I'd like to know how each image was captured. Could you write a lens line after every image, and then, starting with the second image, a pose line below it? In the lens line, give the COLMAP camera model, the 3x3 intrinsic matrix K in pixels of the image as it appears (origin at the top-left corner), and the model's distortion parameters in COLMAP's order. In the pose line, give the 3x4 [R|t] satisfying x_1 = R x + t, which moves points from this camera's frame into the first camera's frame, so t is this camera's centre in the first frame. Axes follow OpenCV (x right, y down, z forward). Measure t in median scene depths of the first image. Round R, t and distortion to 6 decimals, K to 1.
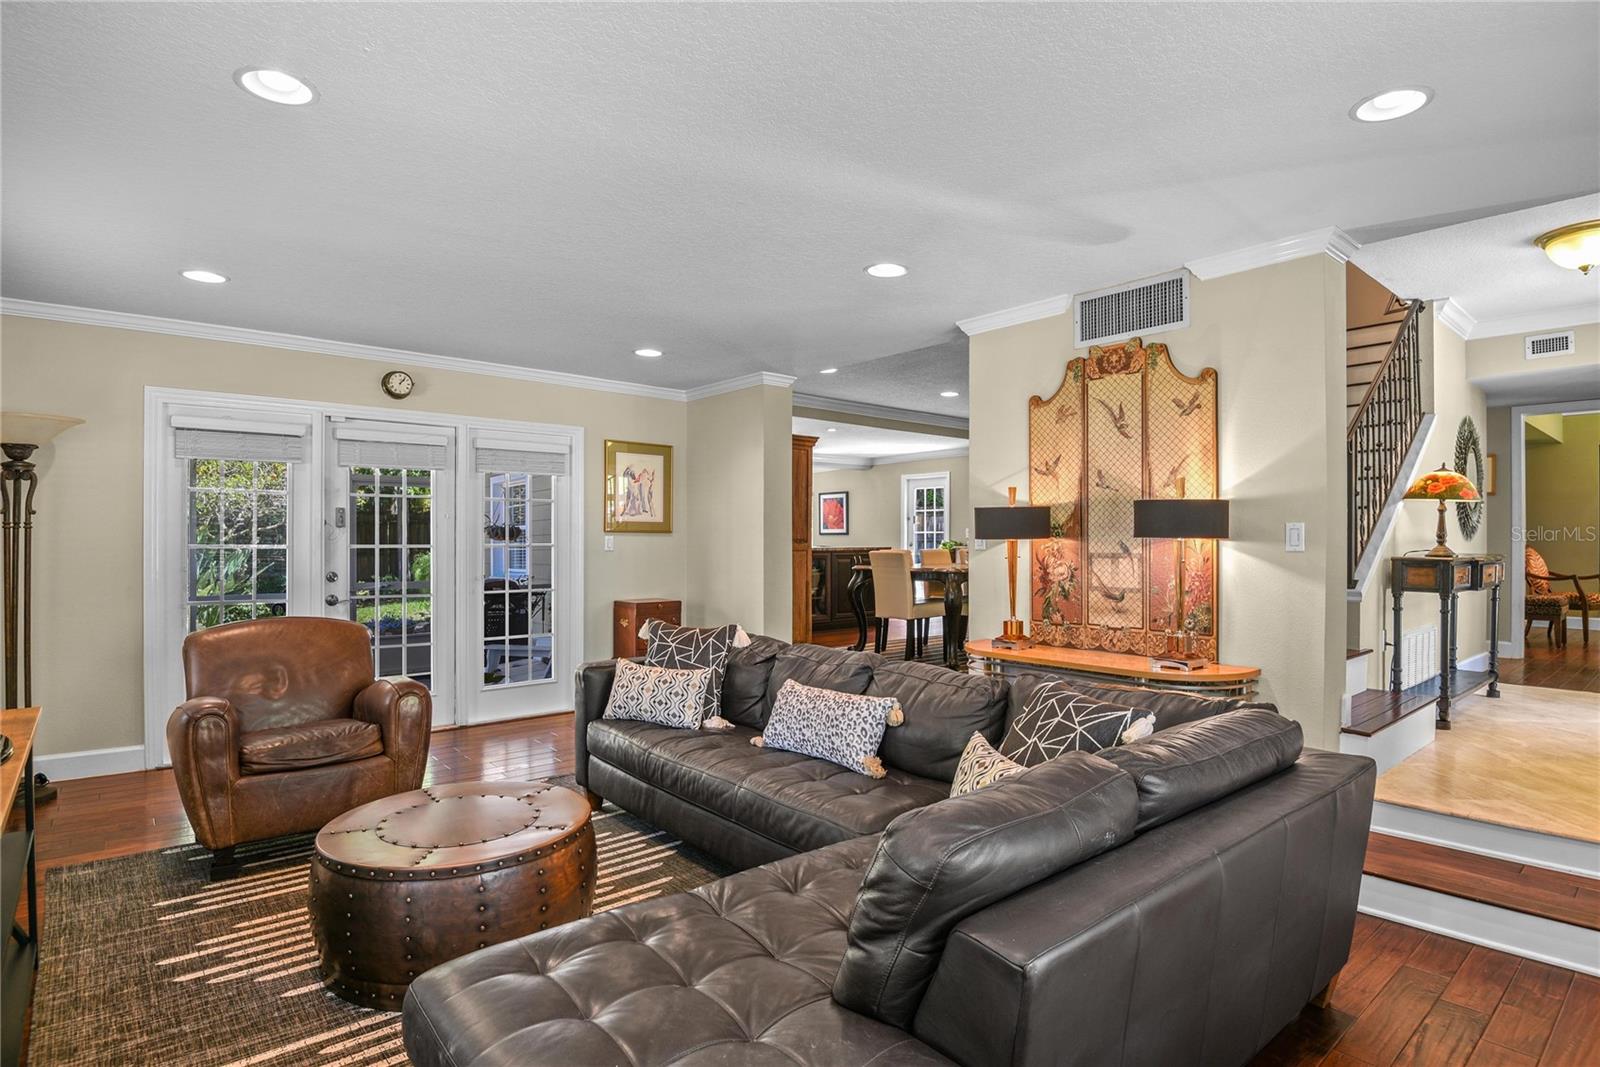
lens RADIAL K [[819.1, 0, 803.5], [0, 819.1, 540.6], [0, 0, 1]] dist [0.020125, -0.035952]
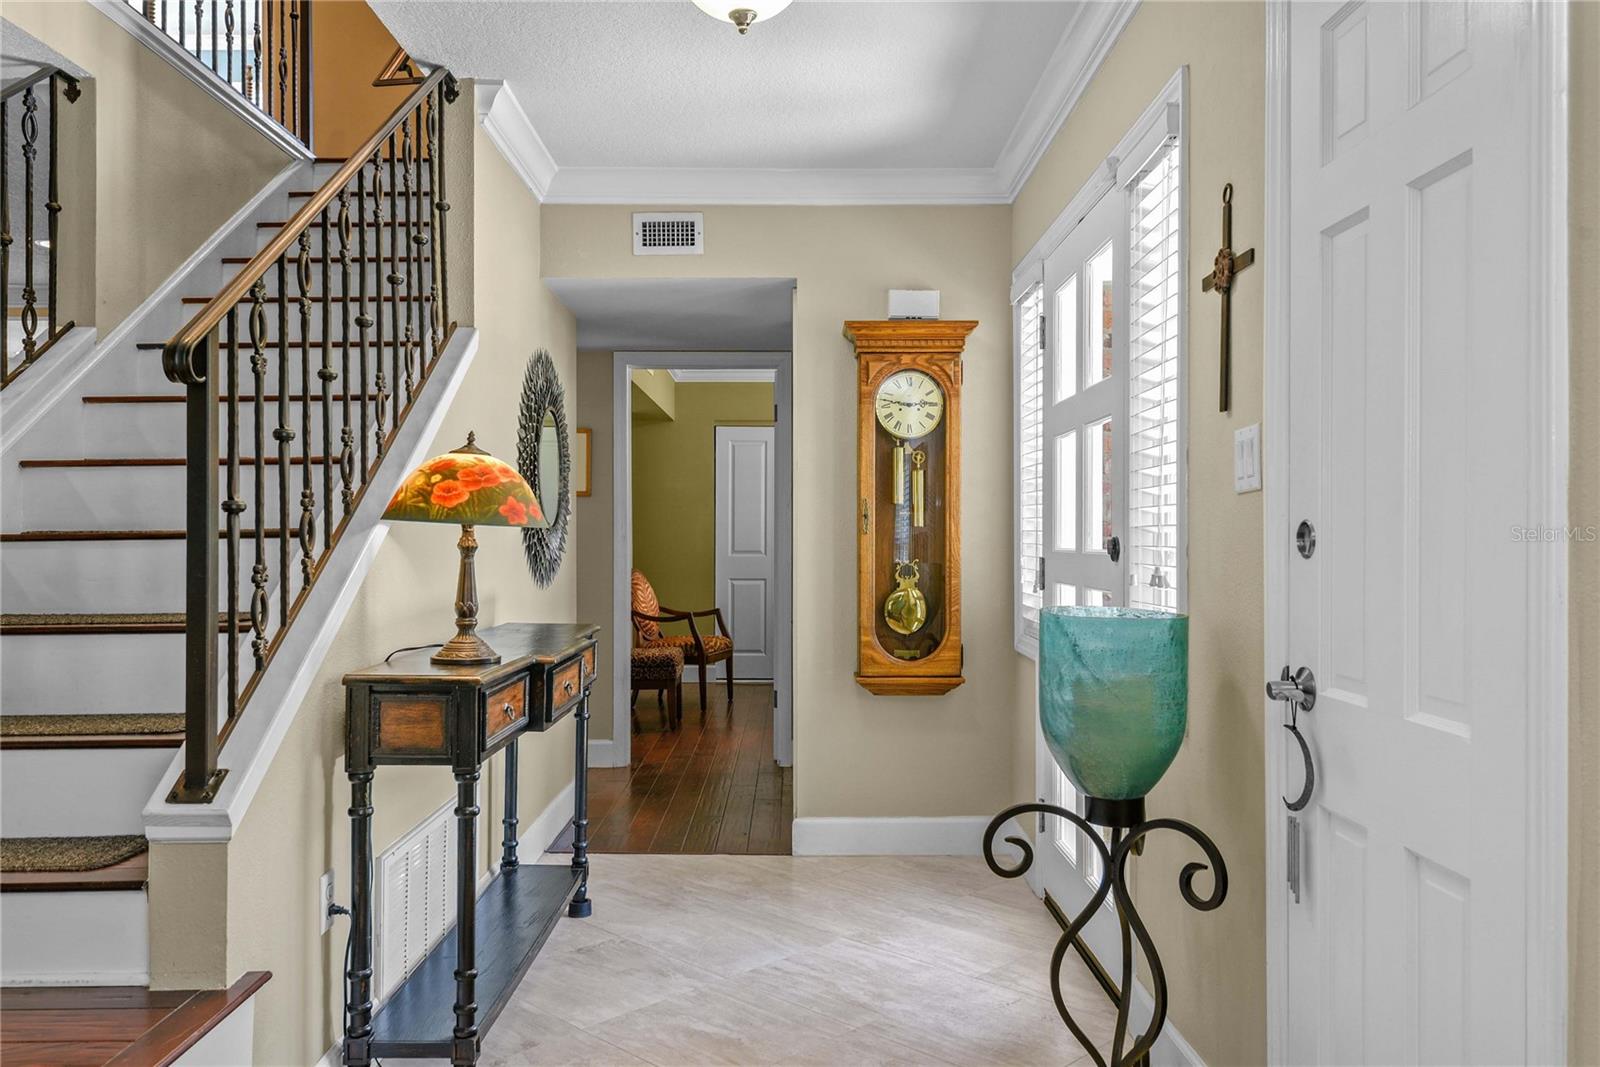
lens RADIAL K [[1220.6, 0, 800.0], [0, 1220.6, 533.5], [0, 0, 1]] dist [0.046326, 0.000256]
pose [[0.651364, 0.000176, 0.758766, 0.344334], [0.000048, 1.000000, -0.000273, -0.036069], [-0.758766, 0.000214, 0.651364, 0.385290]]
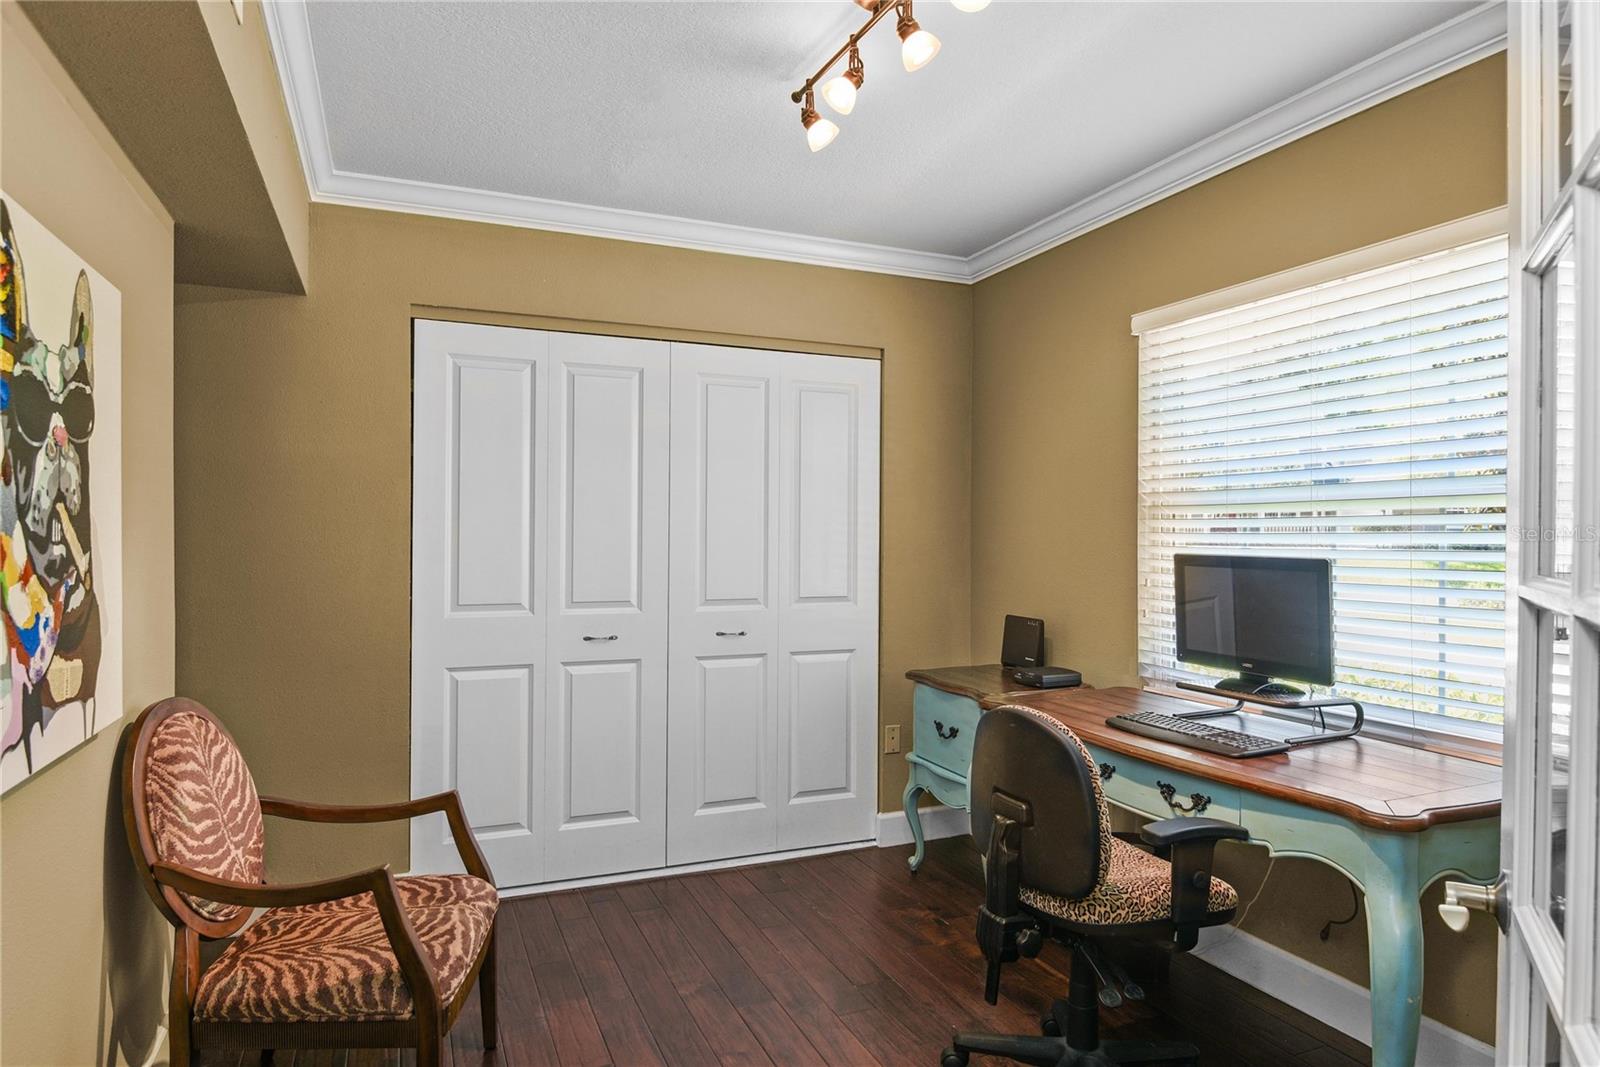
lens RADIAL K [[950.3, 0, 800.0], [0, 950.3, 533.5], [0, 0, 1]] dist [0.000390, 0.000058]
pose [[0.308875, 0.002260, 0.951100, 1.024899], [-0.008813, 0.999961, 0.000486, -0.056048], [-0.951062, -0.008533, 0.308883, 1.118290]]
